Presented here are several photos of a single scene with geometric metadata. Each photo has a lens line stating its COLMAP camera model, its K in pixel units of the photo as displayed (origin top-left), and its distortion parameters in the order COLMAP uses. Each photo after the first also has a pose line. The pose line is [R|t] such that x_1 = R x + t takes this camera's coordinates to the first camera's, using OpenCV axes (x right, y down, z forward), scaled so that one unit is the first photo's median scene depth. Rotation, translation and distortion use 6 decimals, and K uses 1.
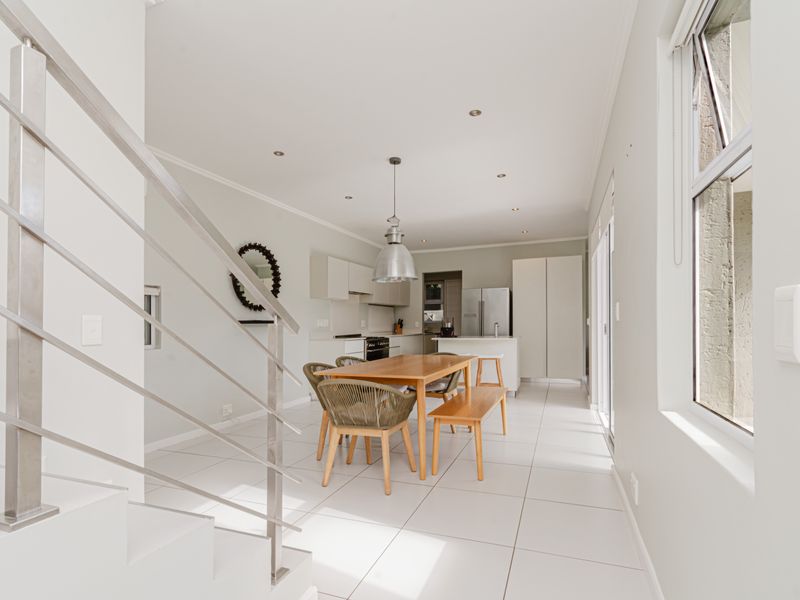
lens RADIAL K [[411.7, 0, 403.3], [0, 411.7, 325.5], [0, 0, 1]] dist [0.002202, 0.000669]
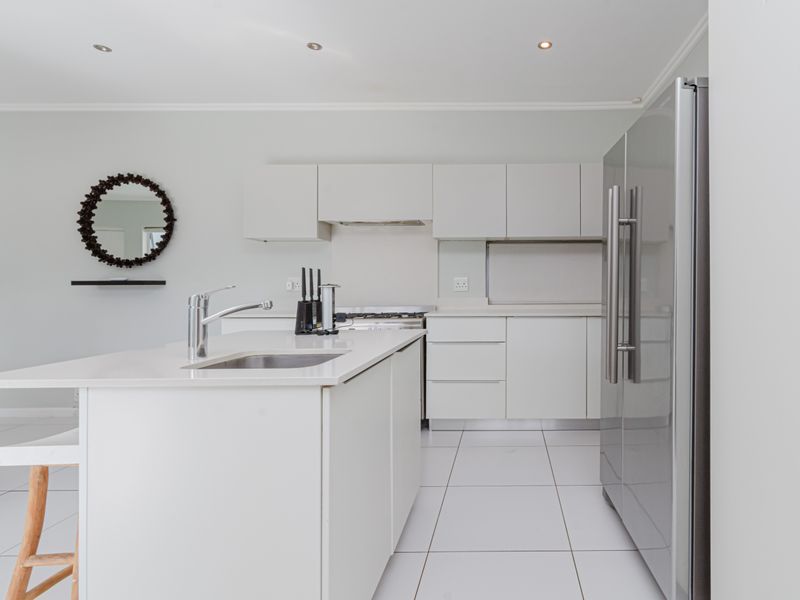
lens RADIAL K [[420.7, 0, 439.6], [0, 420.7, 300.6], [0, 0, 1]] dist [0.000265, 0.000273]
pose [[0.359583, 0.045975, -0.931980, 0.372276], [-0.002971, 0.998837, 0.048127, -0.009293], [0.933108, -0.014537, 0.359301, 0.848144]]
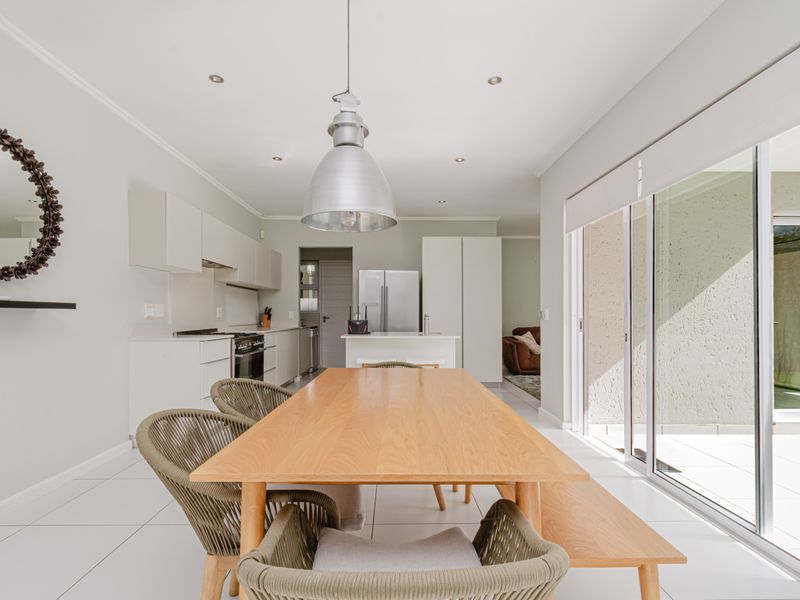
lens RADIAL K [[411.7, 0, 403.3], [0, 411.7, 325.5], [0, 0, 1]] dist [0.002202, 0.000669]
pose [[0.924237, 0.006636, 0.381760, -0.080050], [-0.013882, 0.999772, 0.016231, 0.001234], [-0.381566, -0.020301, 0.924119, 0.285099]]
